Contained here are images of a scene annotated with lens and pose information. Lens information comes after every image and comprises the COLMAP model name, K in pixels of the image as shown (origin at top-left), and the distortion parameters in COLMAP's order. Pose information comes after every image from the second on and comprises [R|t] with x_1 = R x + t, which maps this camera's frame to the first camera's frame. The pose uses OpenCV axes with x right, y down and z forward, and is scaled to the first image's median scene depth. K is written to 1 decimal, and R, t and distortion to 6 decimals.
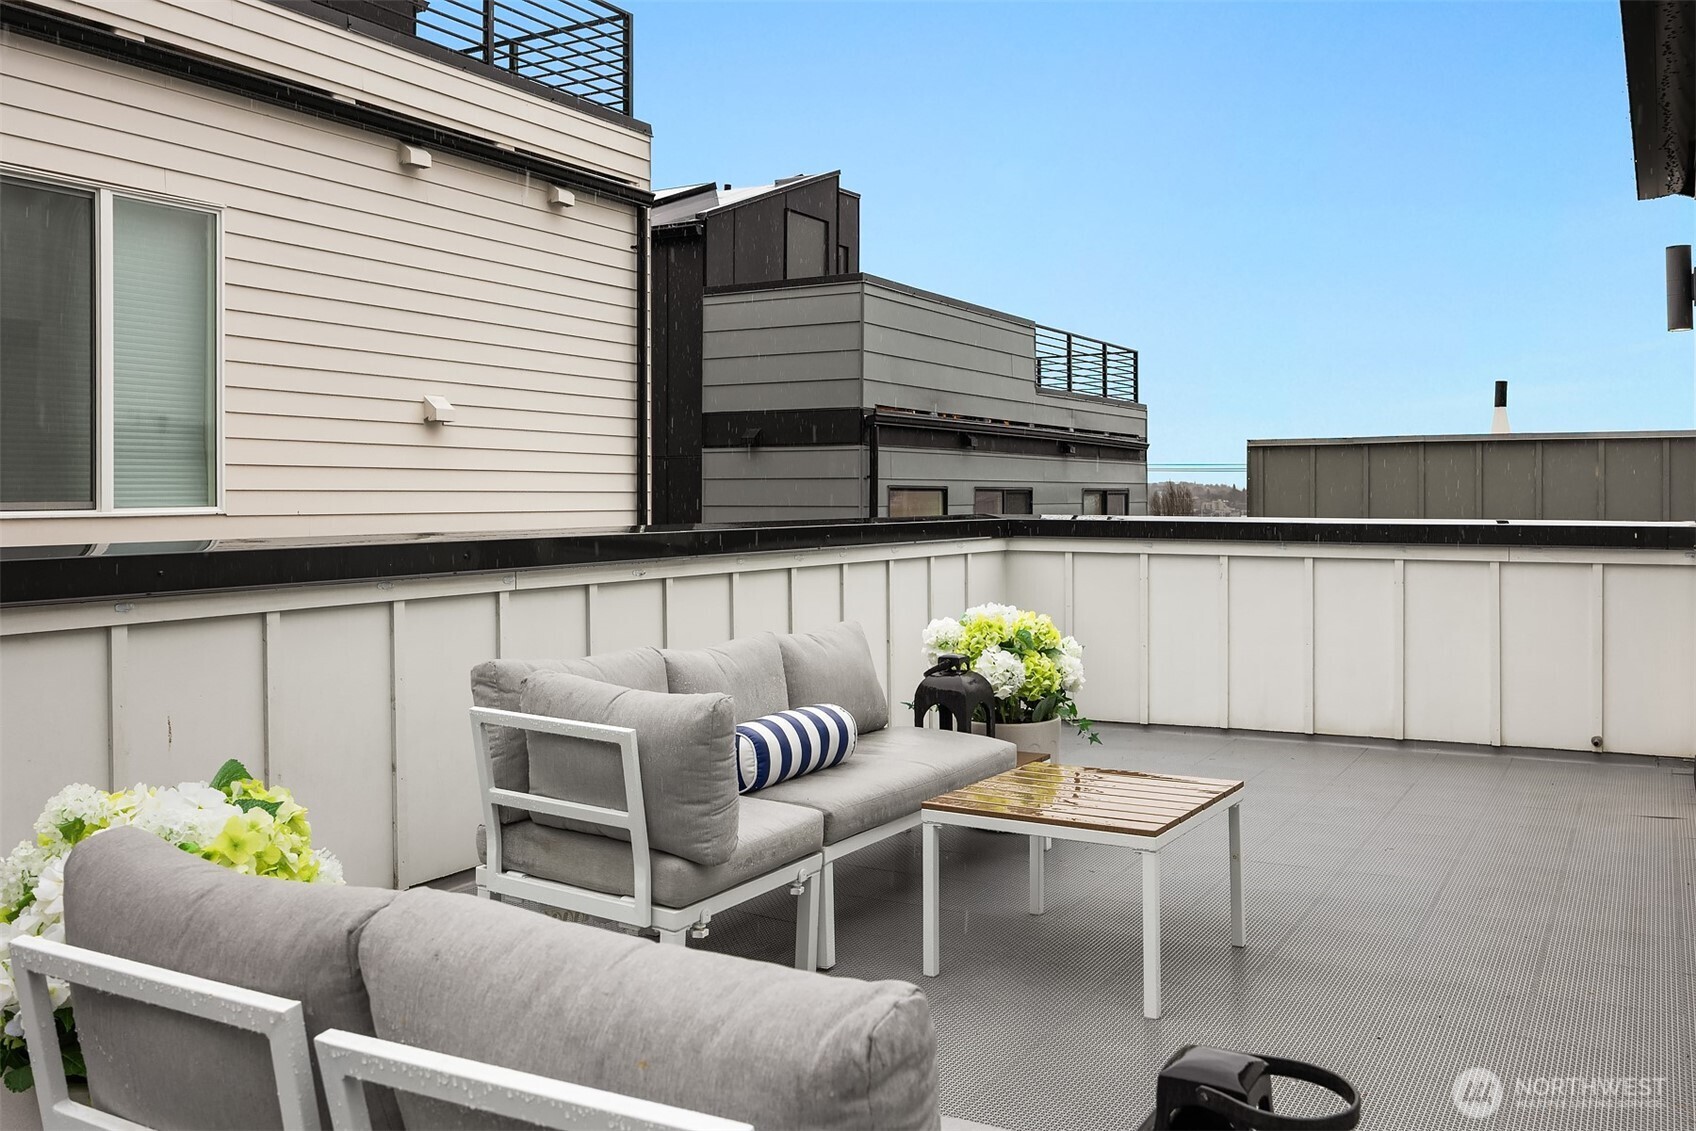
lens RADIAL K [[1383.2, 0, 848.0], [0, 1383.2, 565.5], [0, 0, 1]] dist [0.010751, 0.001819]
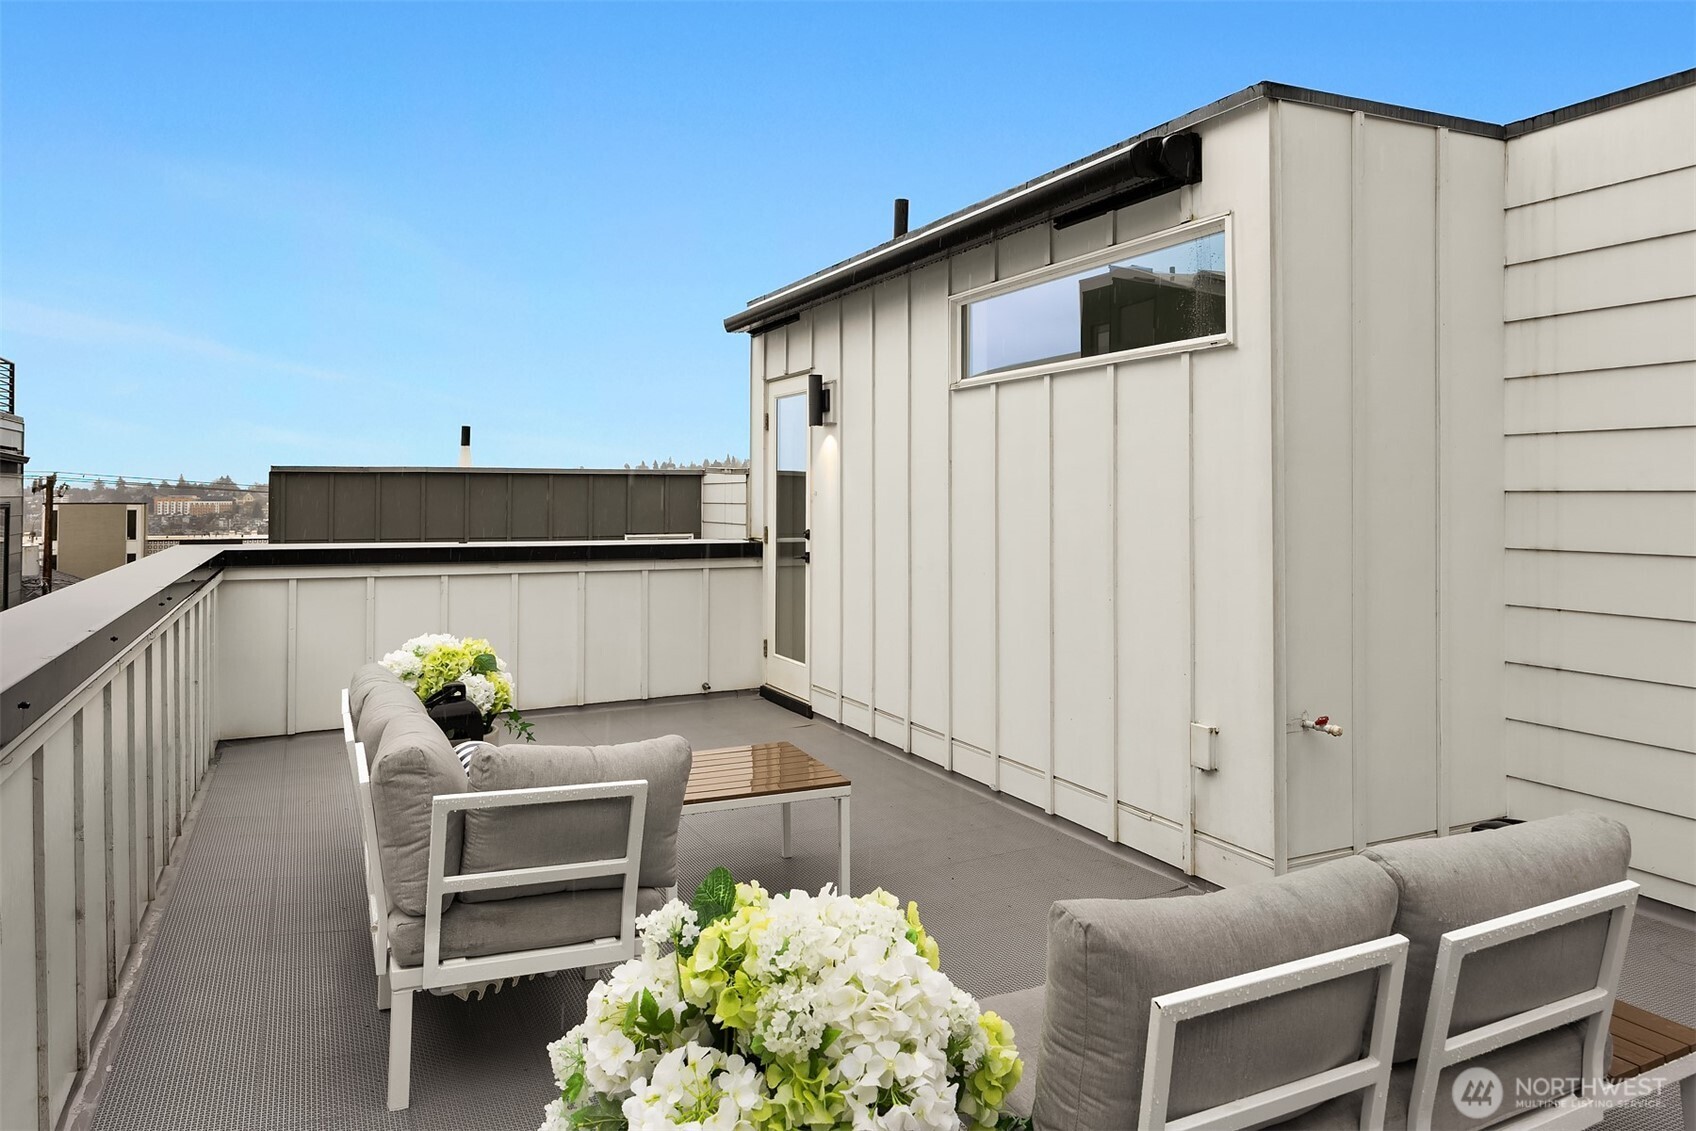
lens RADIAL K [[1142.9, 0, 848.0], [0, 1142.9, 565.5], [0, 0, 1]] dist [-0.014522, -0.001298]
pose [[0.563564, -0.046792, 0.824746, -0.312022], [0.039325, 0.998782, 0.029794, -0.027893], [-0.825136, 0.015642, 0.564718, 0.138372]]
